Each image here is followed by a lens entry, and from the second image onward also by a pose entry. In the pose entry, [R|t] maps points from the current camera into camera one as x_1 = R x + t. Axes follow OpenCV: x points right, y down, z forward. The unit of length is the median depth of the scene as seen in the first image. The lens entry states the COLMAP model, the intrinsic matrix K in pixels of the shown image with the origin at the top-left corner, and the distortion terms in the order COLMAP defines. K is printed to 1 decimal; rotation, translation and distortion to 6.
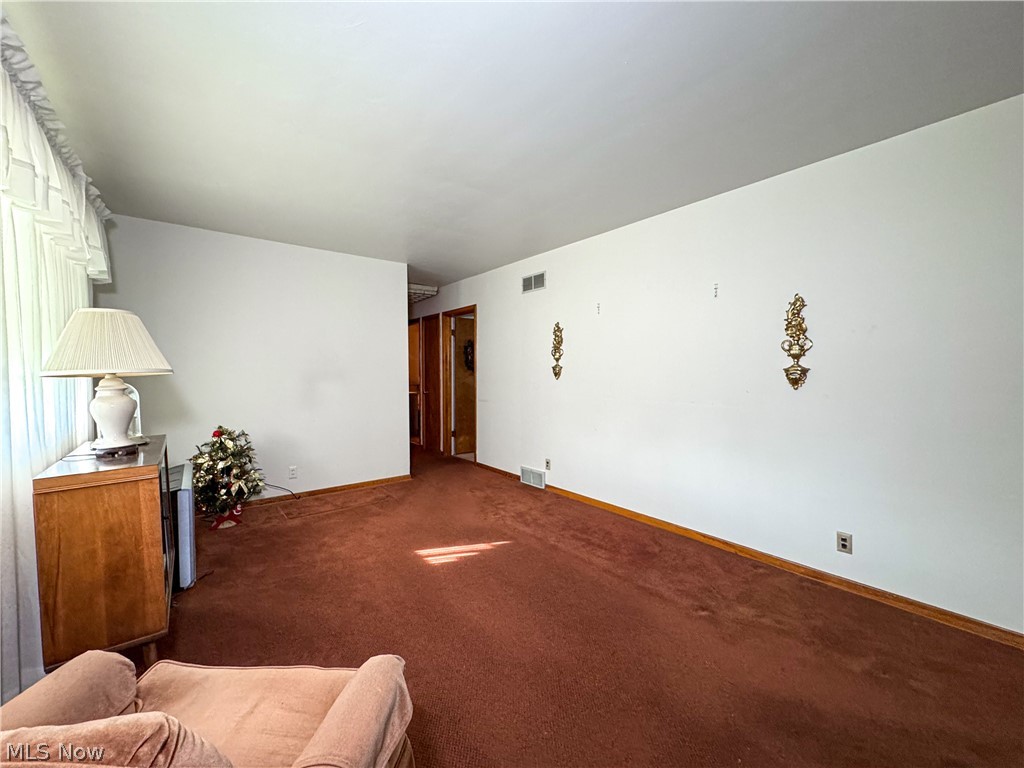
lens RADIAL K [[417.9, 0, 514.7], [0, 417.9, 384.6], [0, 0, 1]] dist [-0.002805, 0.000986]
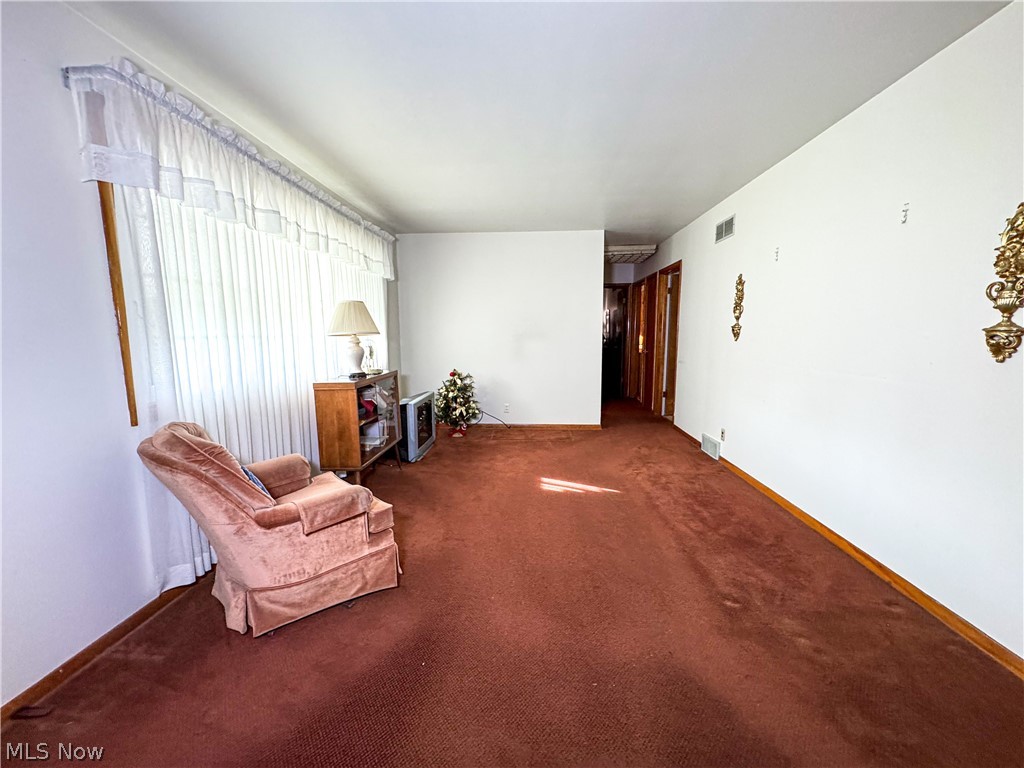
lens RADIAL K [[417.9, 0, 505.2], [0, 417.9, 388.3], [0, 0, 1]] dist [-0.002805, 0.000986]
pose [[0.734808, 0.090003, -0.672277, 0.429861], [-0.017459, 0.993338, 0.113903, -0.005680], [0.678050, -0.071960, 0.731484, 0.028304]]
